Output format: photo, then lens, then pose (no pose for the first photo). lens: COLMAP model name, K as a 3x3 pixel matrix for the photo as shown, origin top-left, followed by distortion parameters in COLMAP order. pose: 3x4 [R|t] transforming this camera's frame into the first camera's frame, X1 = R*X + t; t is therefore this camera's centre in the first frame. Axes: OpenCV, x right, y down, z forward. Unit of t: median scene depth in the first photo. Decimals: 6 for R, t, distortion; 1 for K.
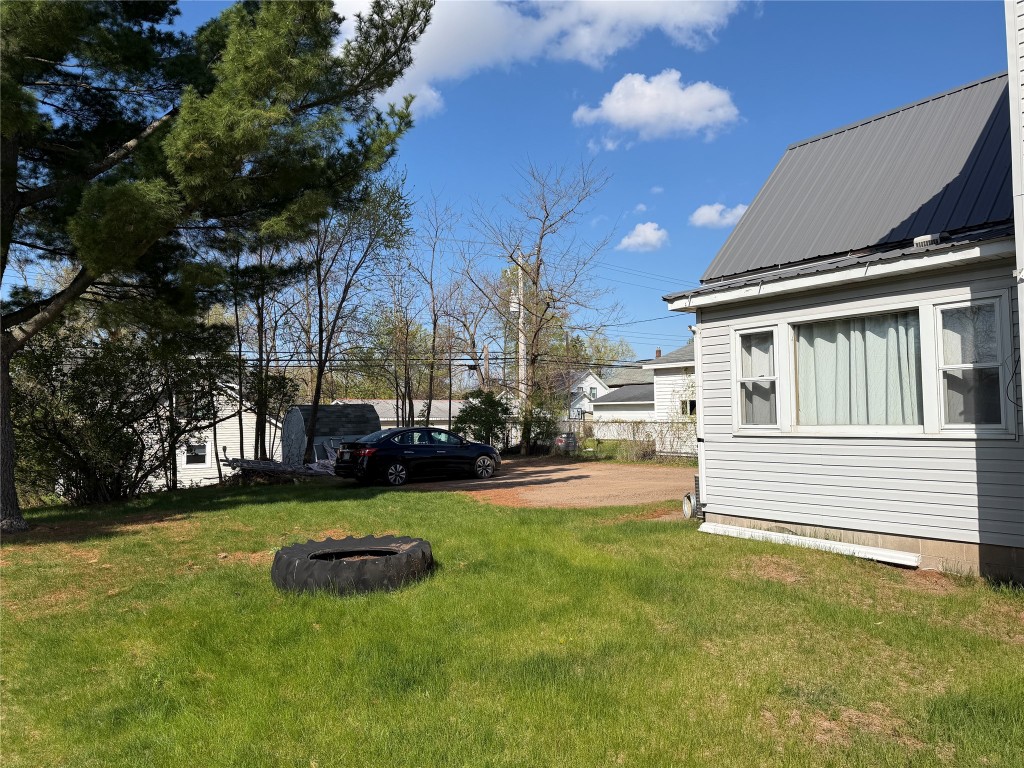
lens RADIAL K [[717.4, 0, 511.5], [0, 717.4, 388.8], [0, 0, 1]] dist [0.008701, 0.000315]
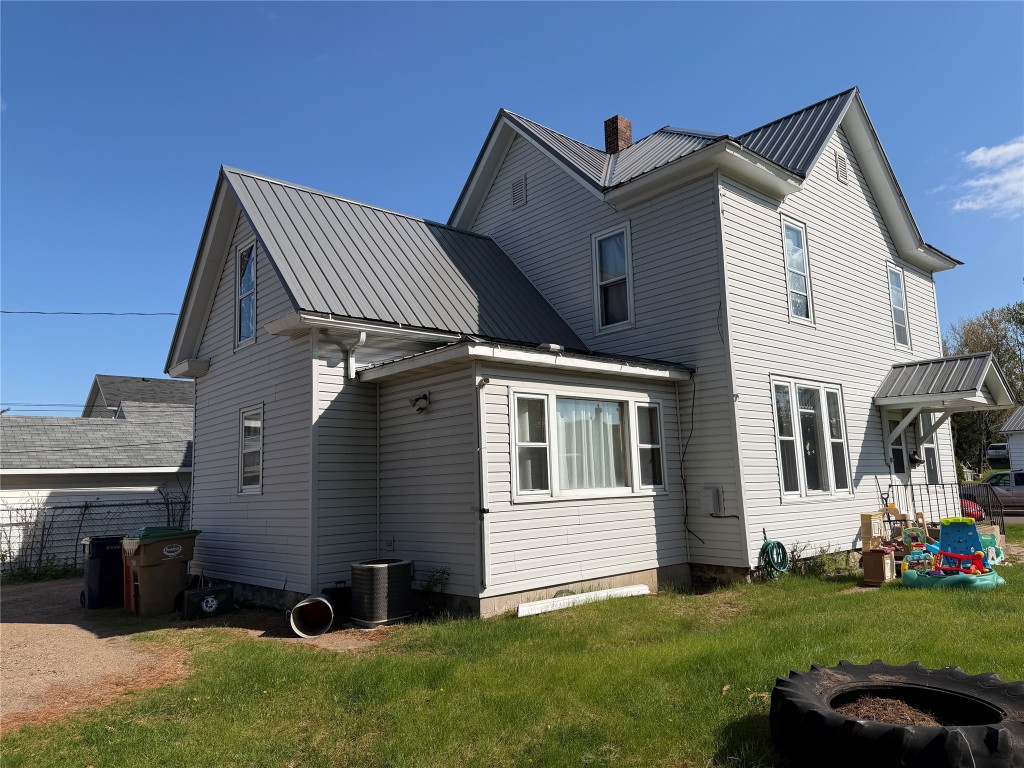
lens RADIAL K [[717.4, 0, 510.9], [0, 717.4, 378.6], [0, 0, 1]] dist [0.008701, 0.000315]
pose [[-0.077437, 0.173706, 0.981748, -0.823197], [0.004896, 0.984760, -0.173852, 0.087167], [-0.996985, -0.008656, -0.077108, 1.393916]]
